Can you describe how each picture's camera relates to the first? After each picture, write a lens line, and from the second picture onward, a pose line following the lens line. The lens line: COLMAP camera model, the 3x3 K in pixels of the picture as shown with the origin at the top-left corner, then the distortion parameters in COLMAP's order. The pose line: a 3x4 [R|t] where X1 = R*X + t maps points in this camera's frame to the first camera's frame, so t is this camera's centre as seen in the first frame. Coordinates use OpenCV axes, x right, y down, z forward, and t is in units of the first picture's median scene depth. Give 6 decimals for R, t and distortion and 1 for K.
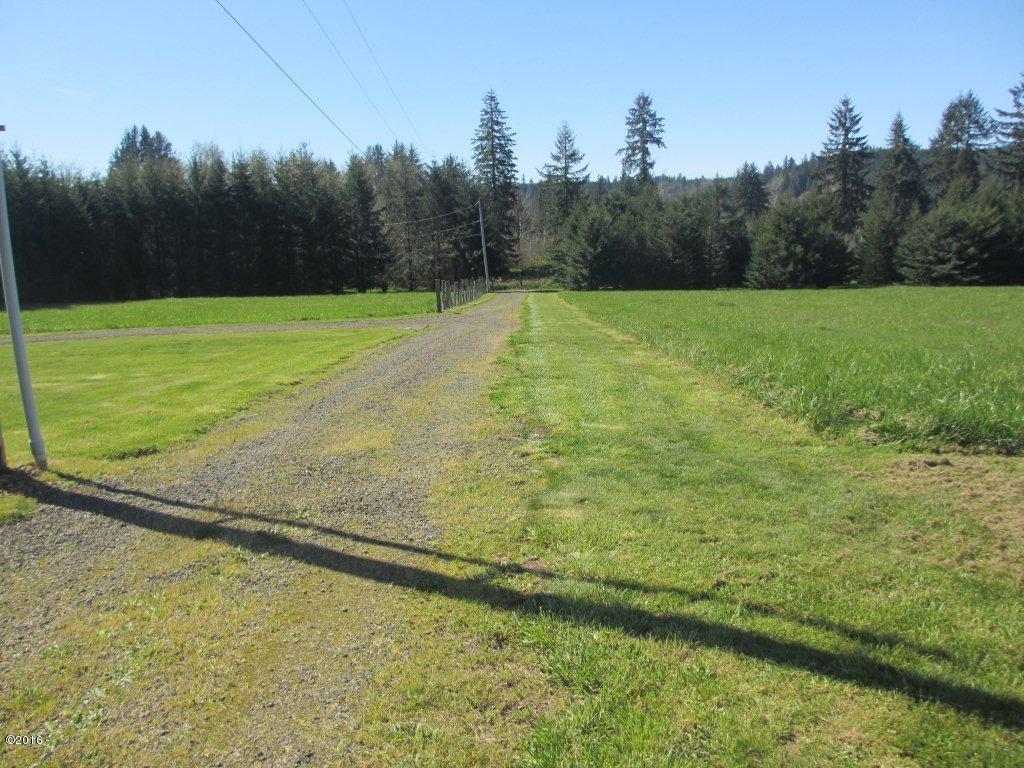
lens RADIAL K [[852.3, 0, 517.0], [0, 852.3, 382.6], [0, 0, 1]] dist [-0.050881, 0.015710]
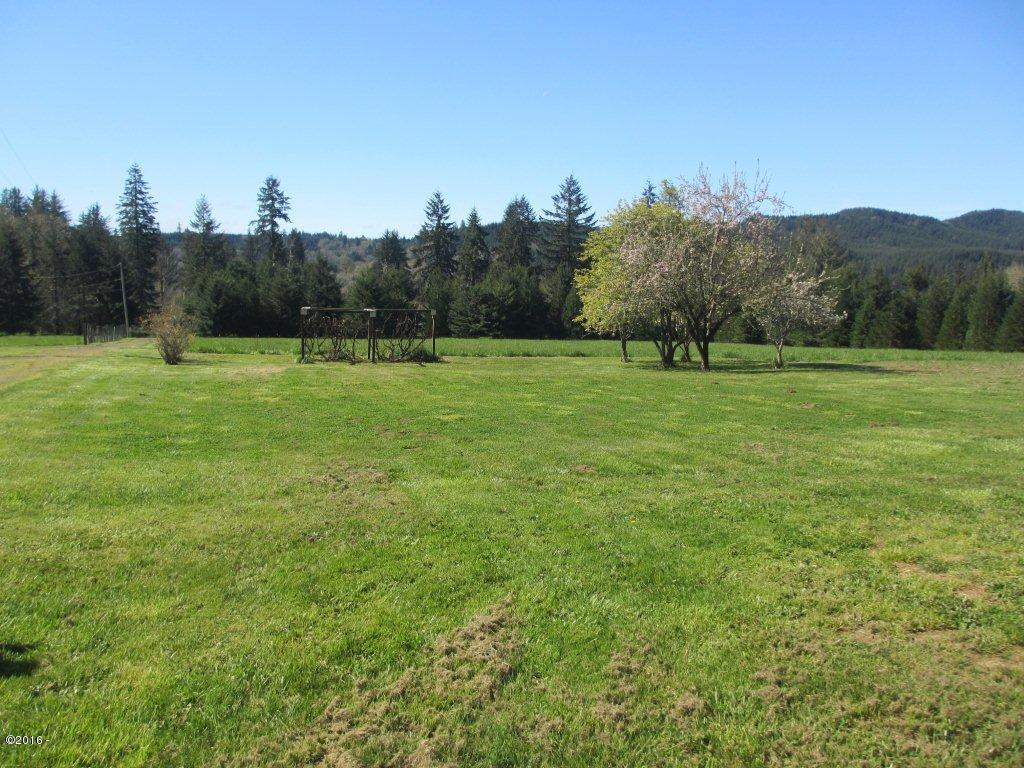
lens RADIAL K [[852.3, 0, 514.1], [0, 852.3, 391.4], [0, 0, 1]] dist [-0.050881, 0.015710]
pose [[0.927582, -0.000786, 0.373618, 0.019591], [0.021084, 0.998514, -0.050244, 0.031821], [-0.373024, 0.054483, 0.926221, -0.232128]]
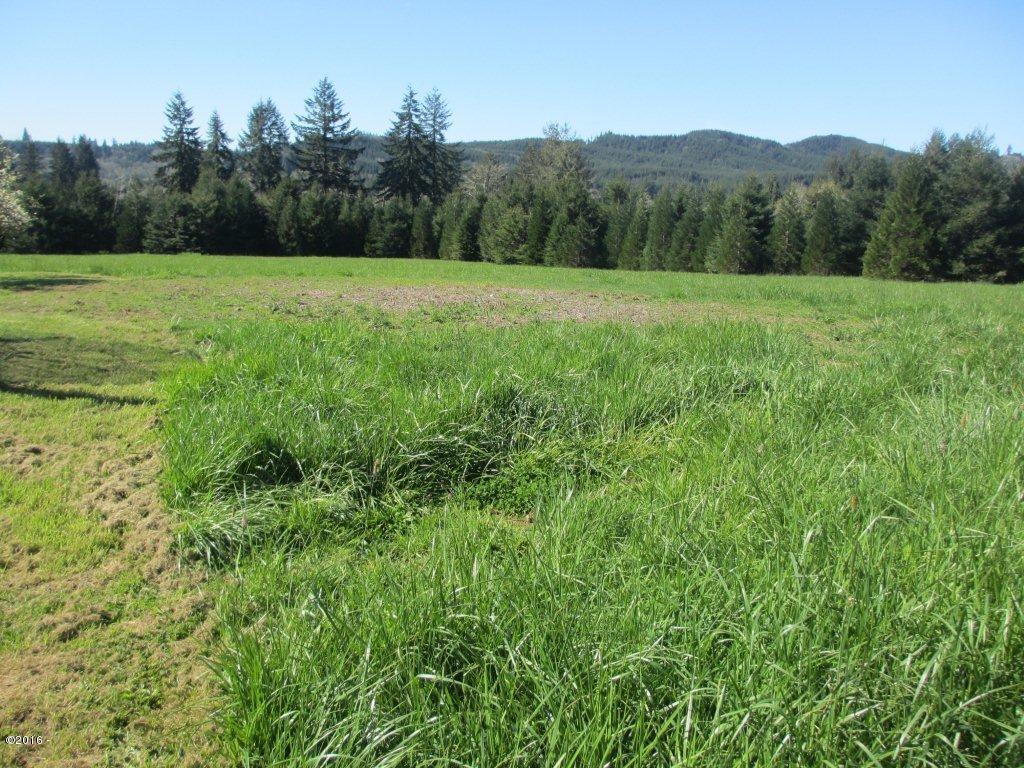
lens RADIAL K [[852.3, 0, 515.6], [0, 852.3, 382.9], [0, 0, 1]] dist [-0.050881, 0.015710]
pose [[0.858240, -0.047111, 0.511081, 0.193933], [0.032272, 0.998761, 0.037871, 0.032658], [-0.512232, -0.016009, 0.858698, -0.251291]]
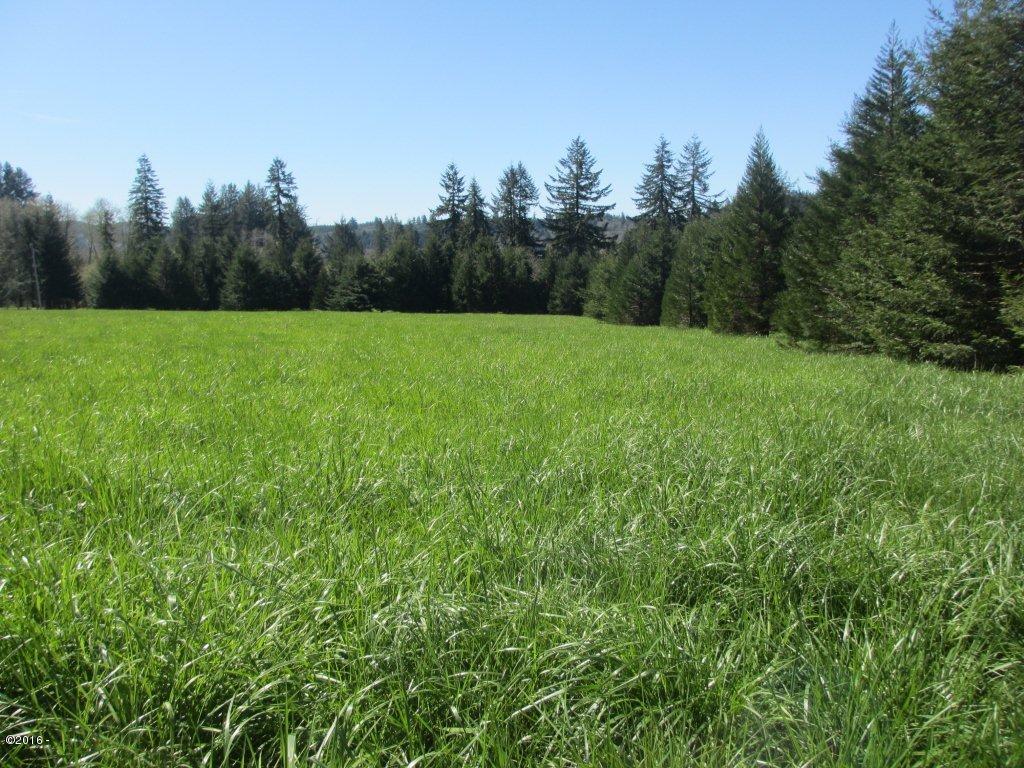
lens RADIAL K [[852.3, 0, 508.0], [0, 852.3, 389.3], [0, 0, 1]] dist [-0.050881, 0.015710]
pose [[0.999540, 0.027002, 0.013830, 0.502808], [-0.026541, 0.999120, -0.032482, 0.033436], [-0.014695, 0.032100, 0.999377, -0.256243]]
